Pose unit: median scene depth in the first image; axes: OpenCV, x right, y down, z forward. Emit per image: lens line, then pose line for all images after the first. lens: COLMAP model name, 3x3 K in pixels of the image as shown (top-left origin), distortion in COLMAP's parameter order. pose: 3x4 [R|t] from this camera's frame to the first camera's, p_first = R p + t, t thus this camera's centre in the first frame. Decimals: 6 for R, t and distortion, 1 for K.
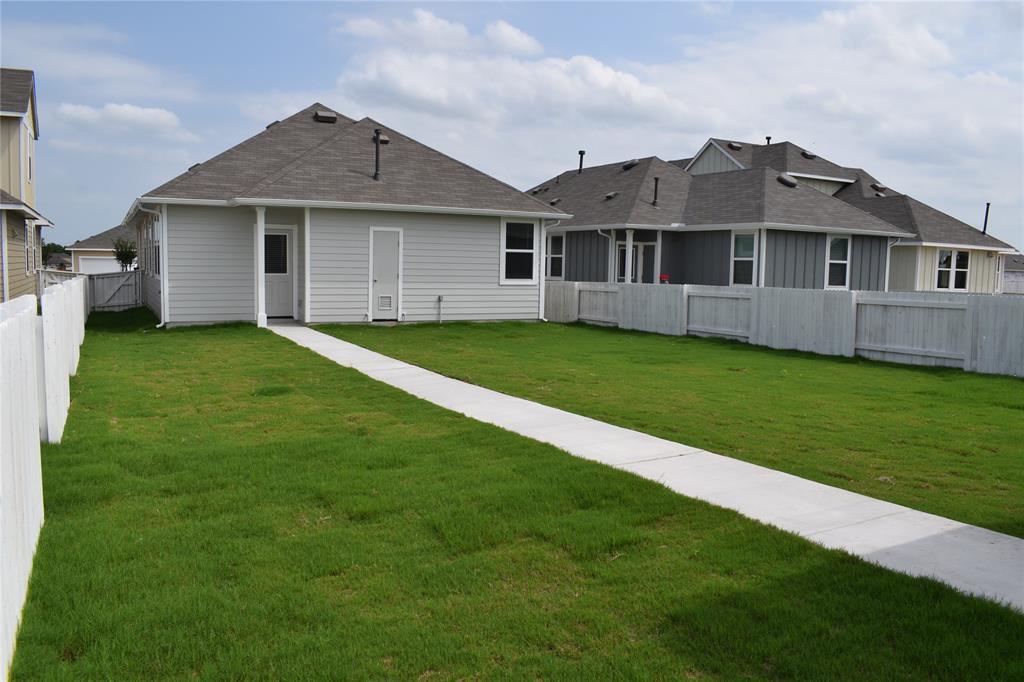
lens RADIAL K [[800.5, 0, 516.6], [0, 800.5, 341.0], [0, 0, 1]] dist [-0.088677, 0.016446]
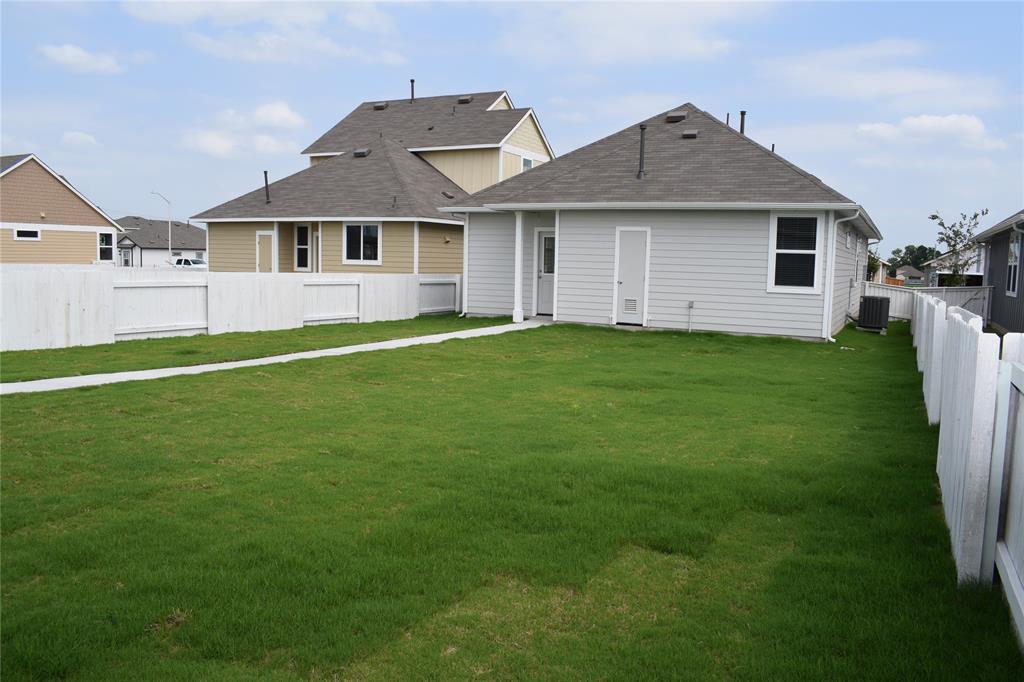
lens RADIAL K [[800.5, 0, 512.8], [0, 800.5, 340.8], [0, 0, 1]] dist [-0.088677, 0.016446]
pose [[0.583469, 0.077970, -0.808384, 0.522338], [-0.091345, 0.995365, 0.030074, -0.022217], [0.806982, 0.056295, 0.587887, 0.326345]]
